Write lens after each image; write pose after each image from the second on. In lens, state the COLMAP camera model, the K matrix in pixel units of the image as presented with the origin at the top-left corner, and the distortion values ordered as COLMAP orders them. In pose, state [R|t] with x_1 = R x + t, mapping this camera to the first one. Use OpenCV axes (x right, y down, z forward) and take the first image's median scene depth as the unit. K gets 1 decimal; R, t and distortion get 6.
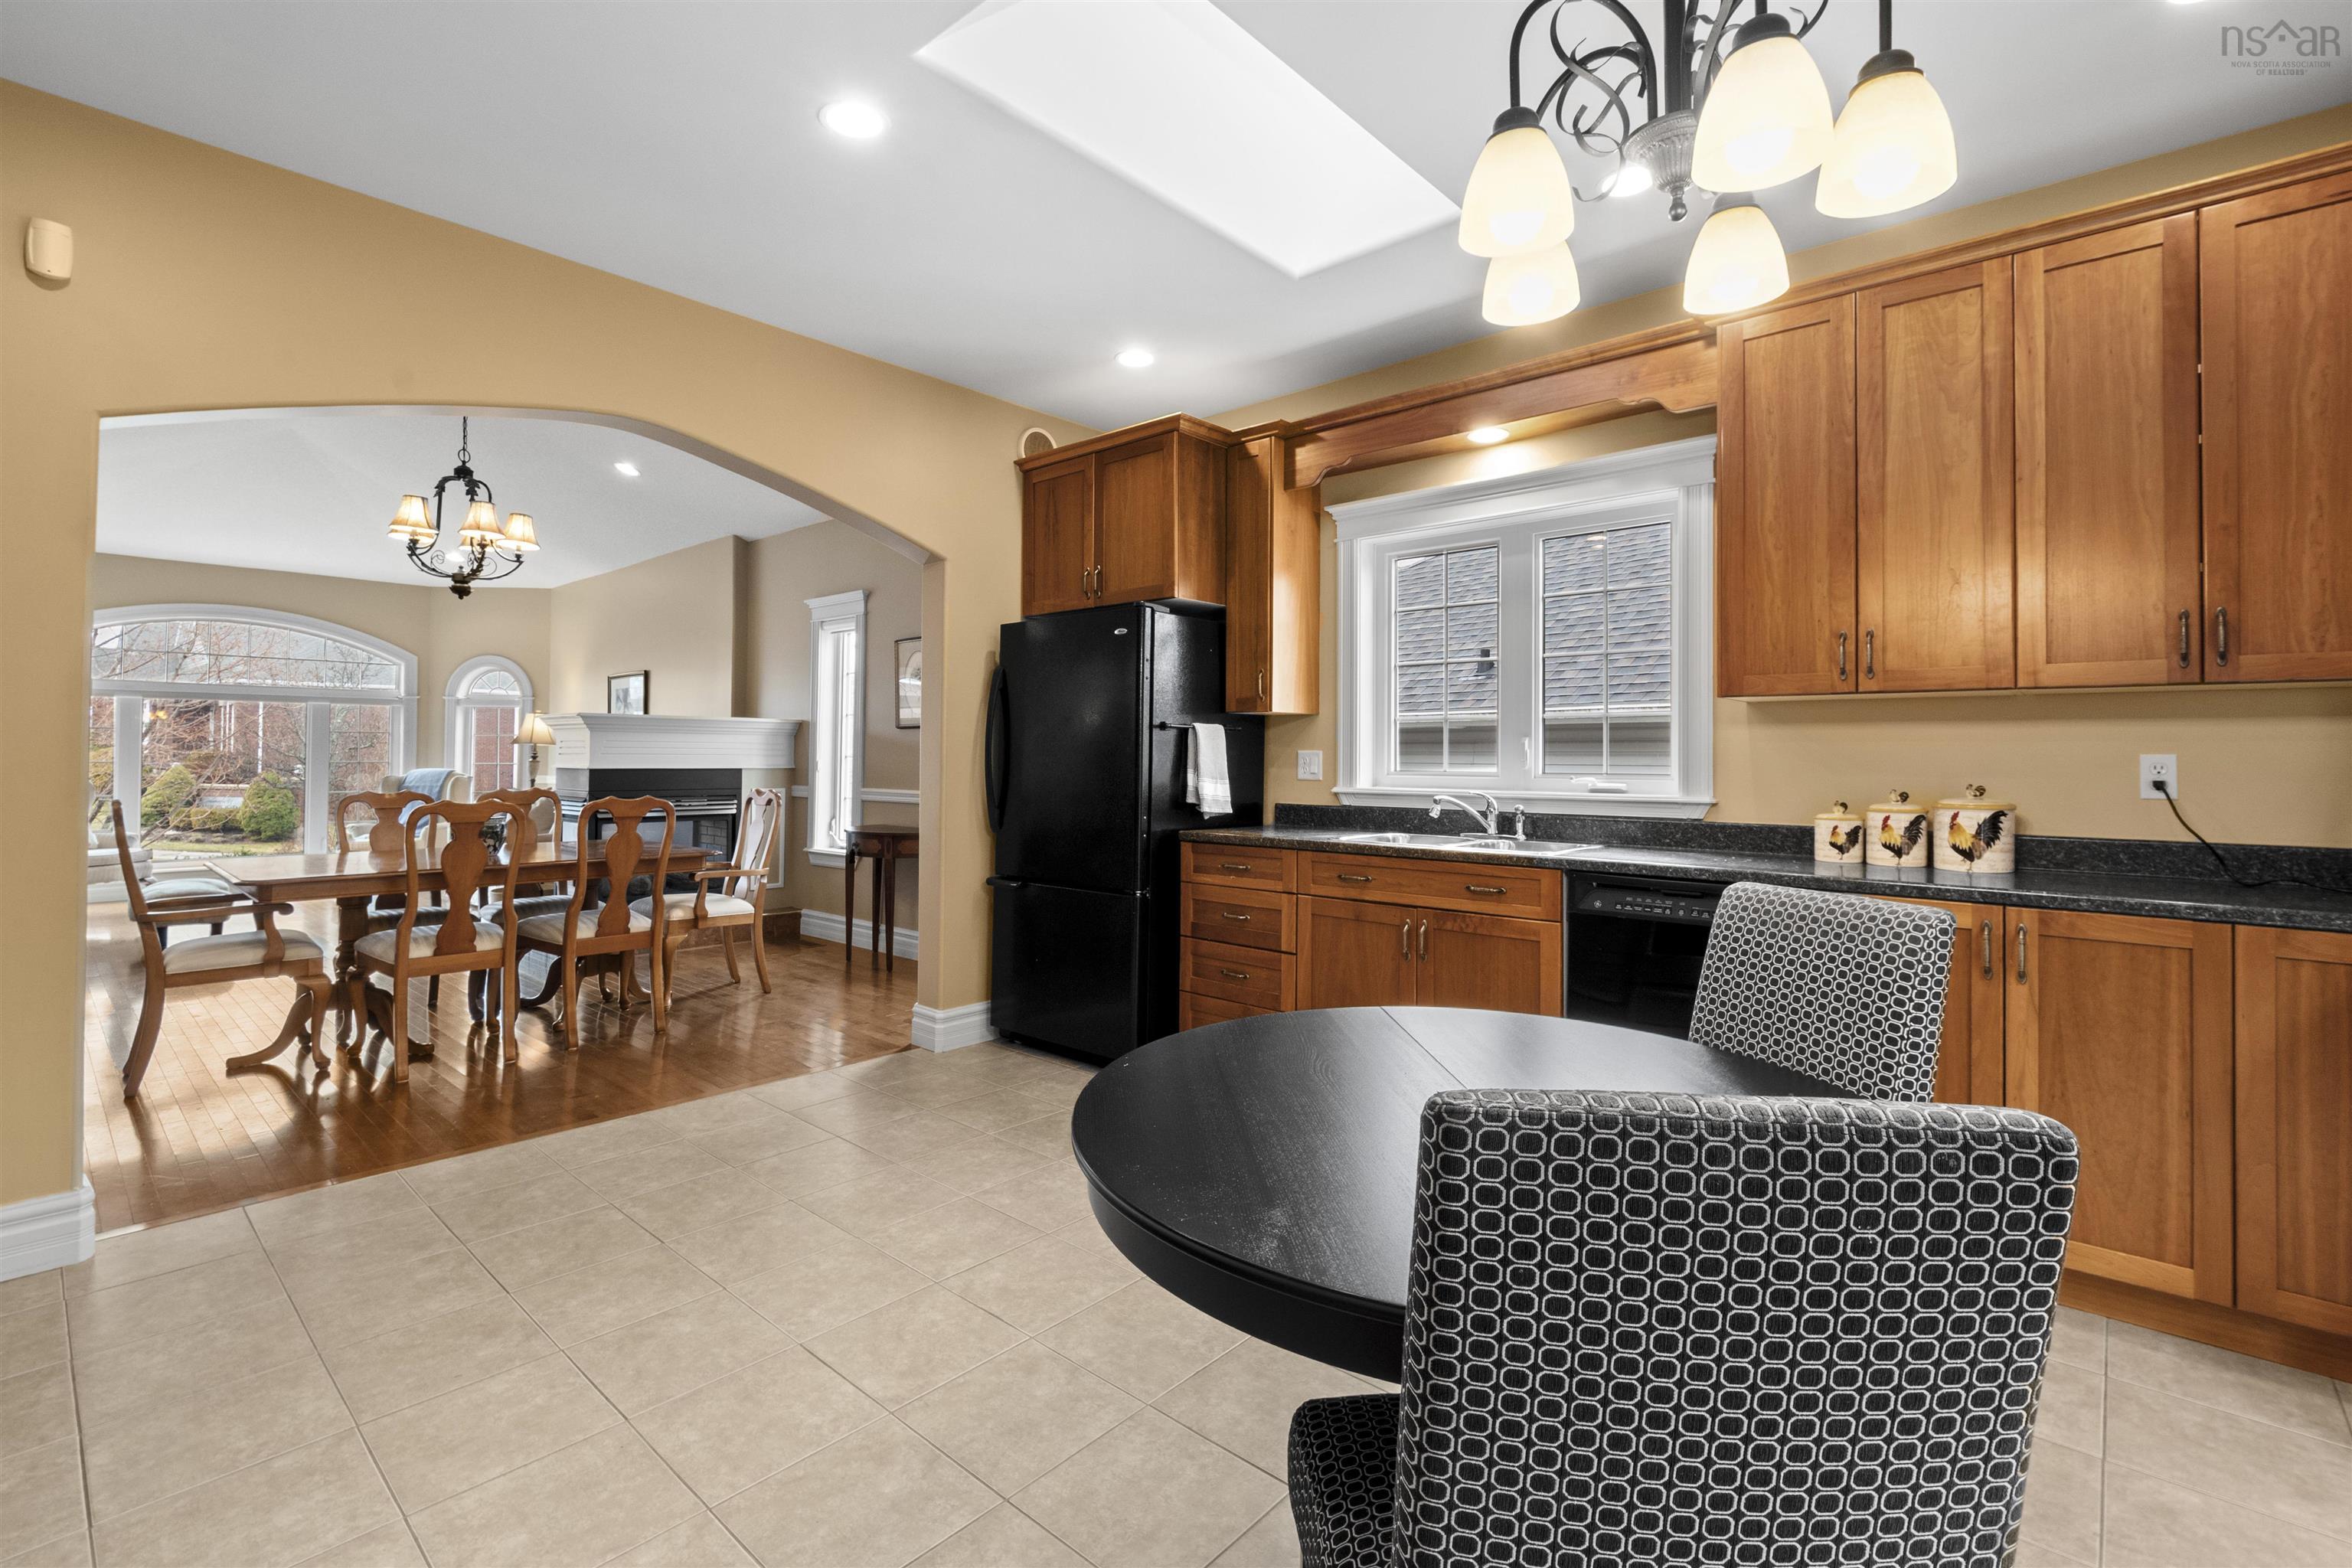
lens RADIAL K [[1049.9, 0, 1175.7], [0, 1049.9, 774.1], [0, 0, 1]] dist [0.006724, -0.005647]
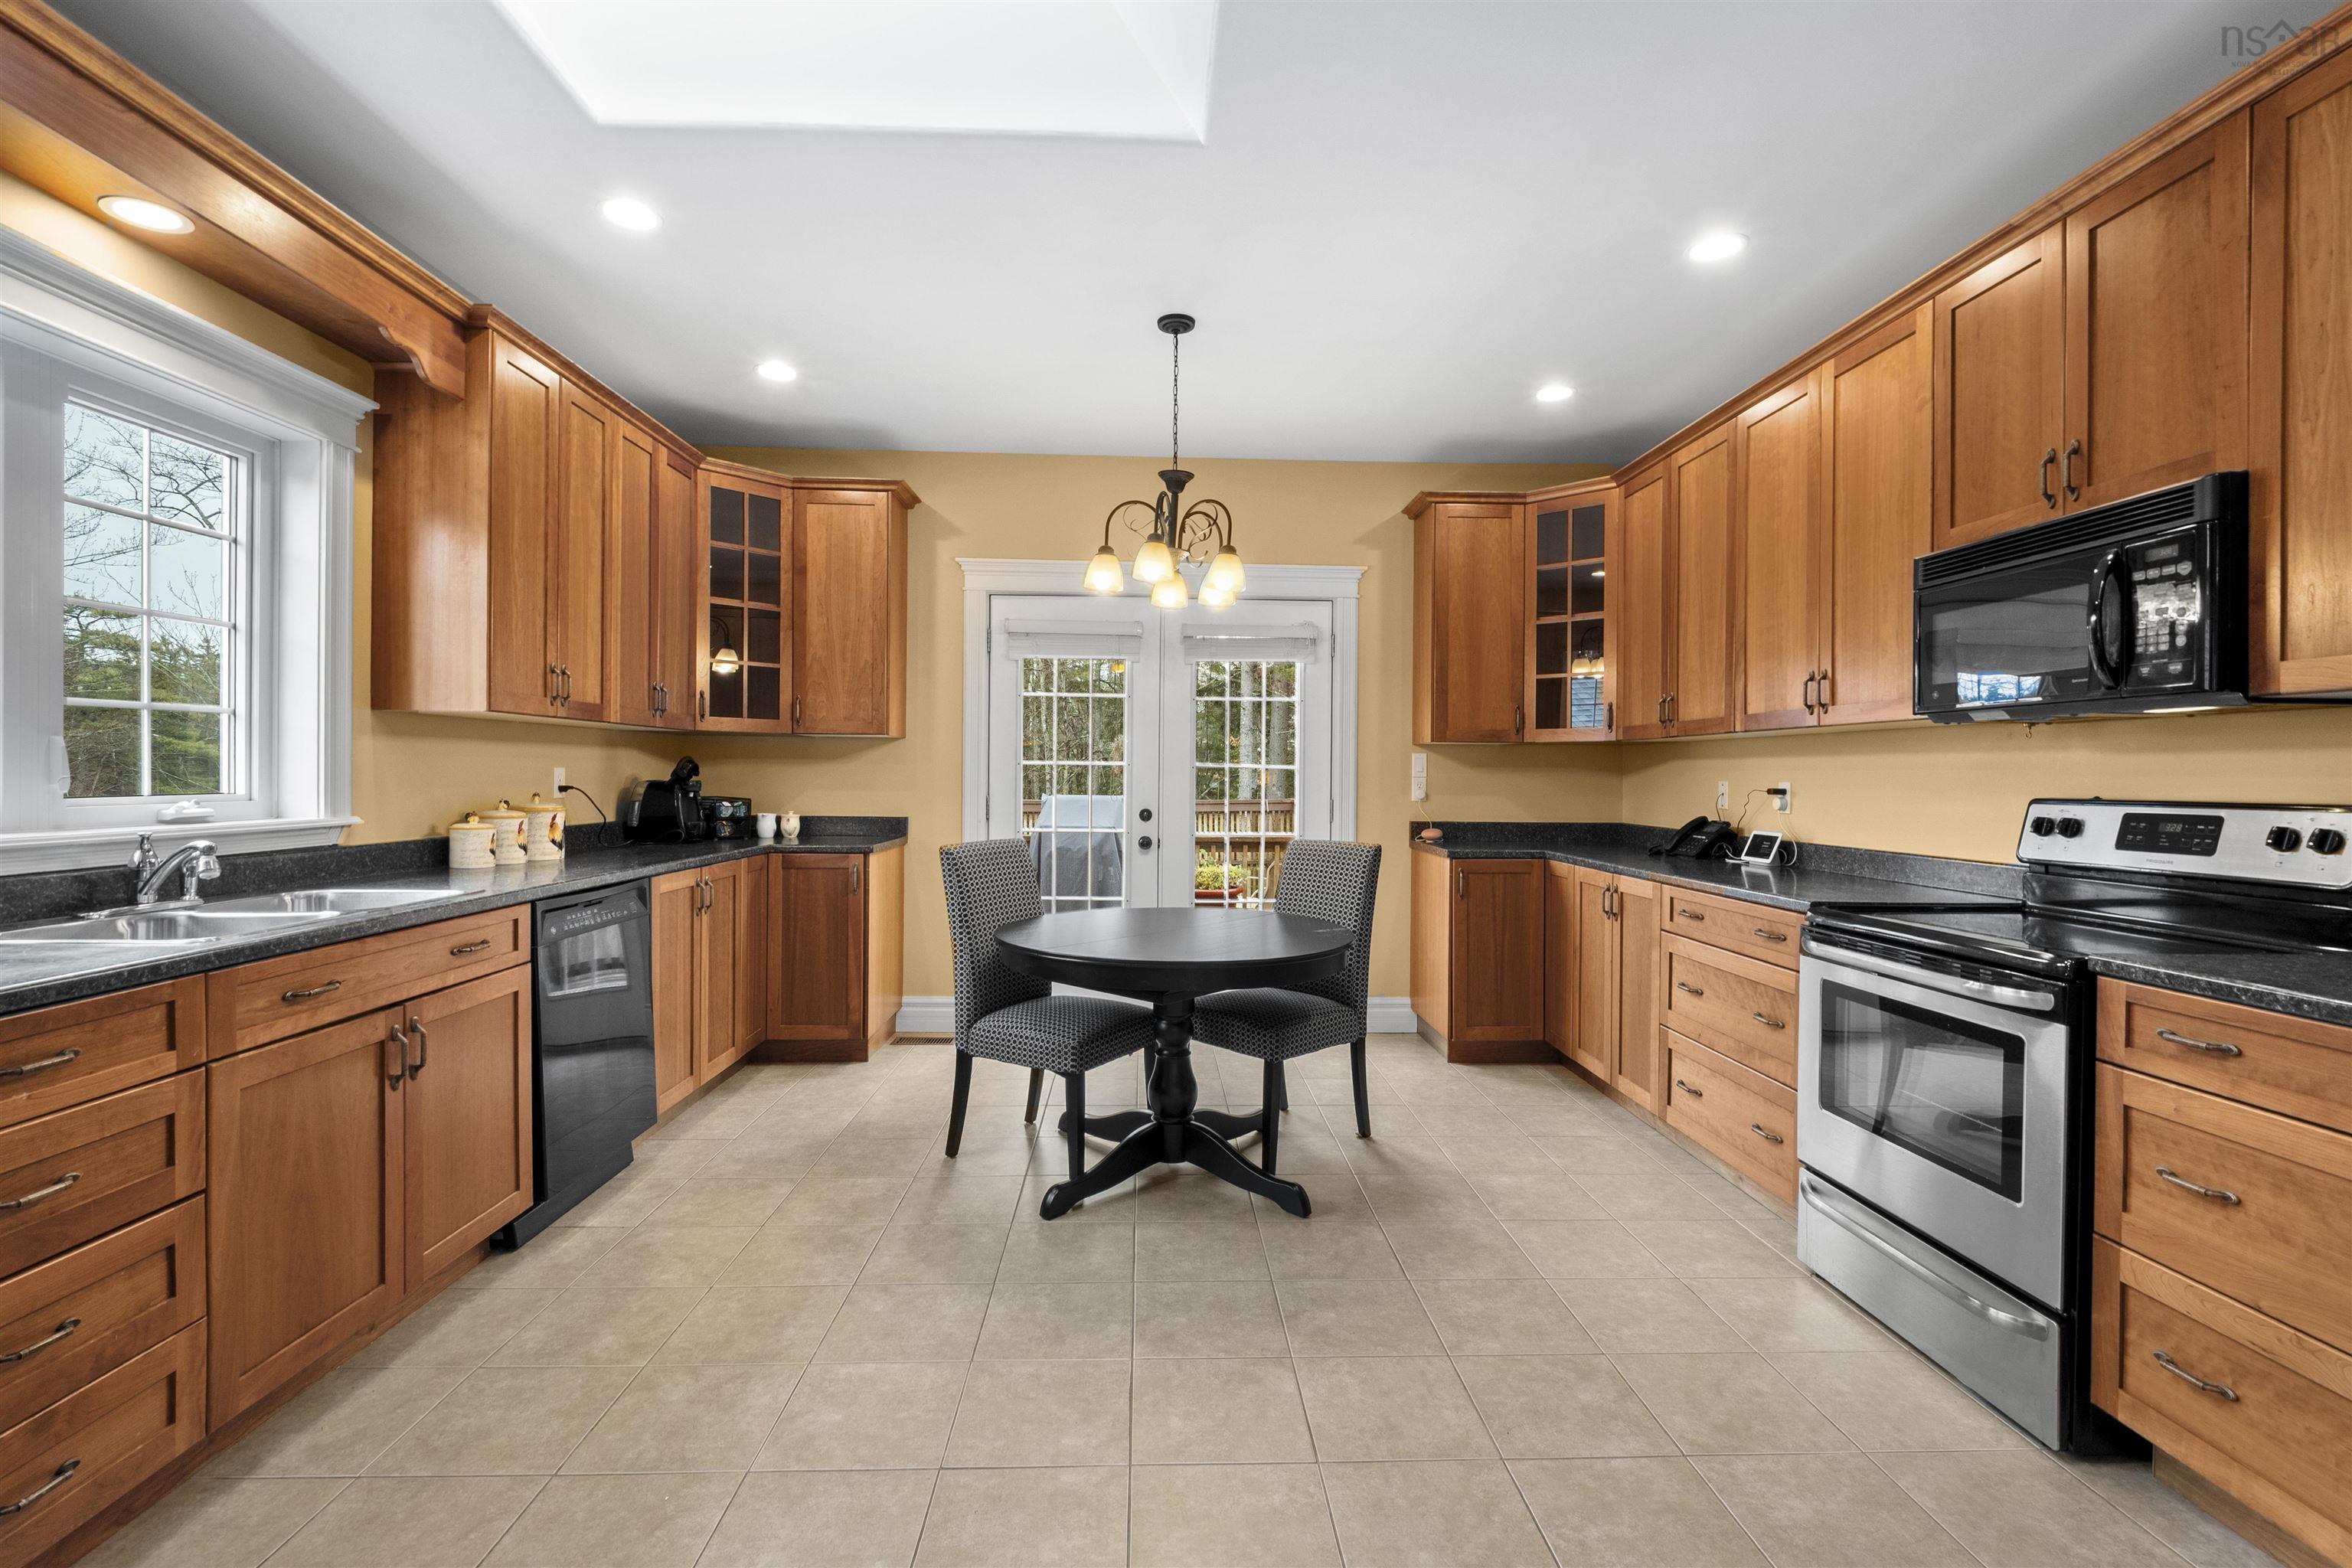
lens RADIAL K [[1049.9, 0, 1176.2], [0, 1049.9, 775.3], [0, 0, 1]] dist [0.006724, -0.005647]
pose [[-0.693711, -0.014329, 0.720111, -0.717176], [0.000995, 0.999782, 0.020853, -0.037274], [-0.720253, 0.015182, -0.693545, 1.345730]]
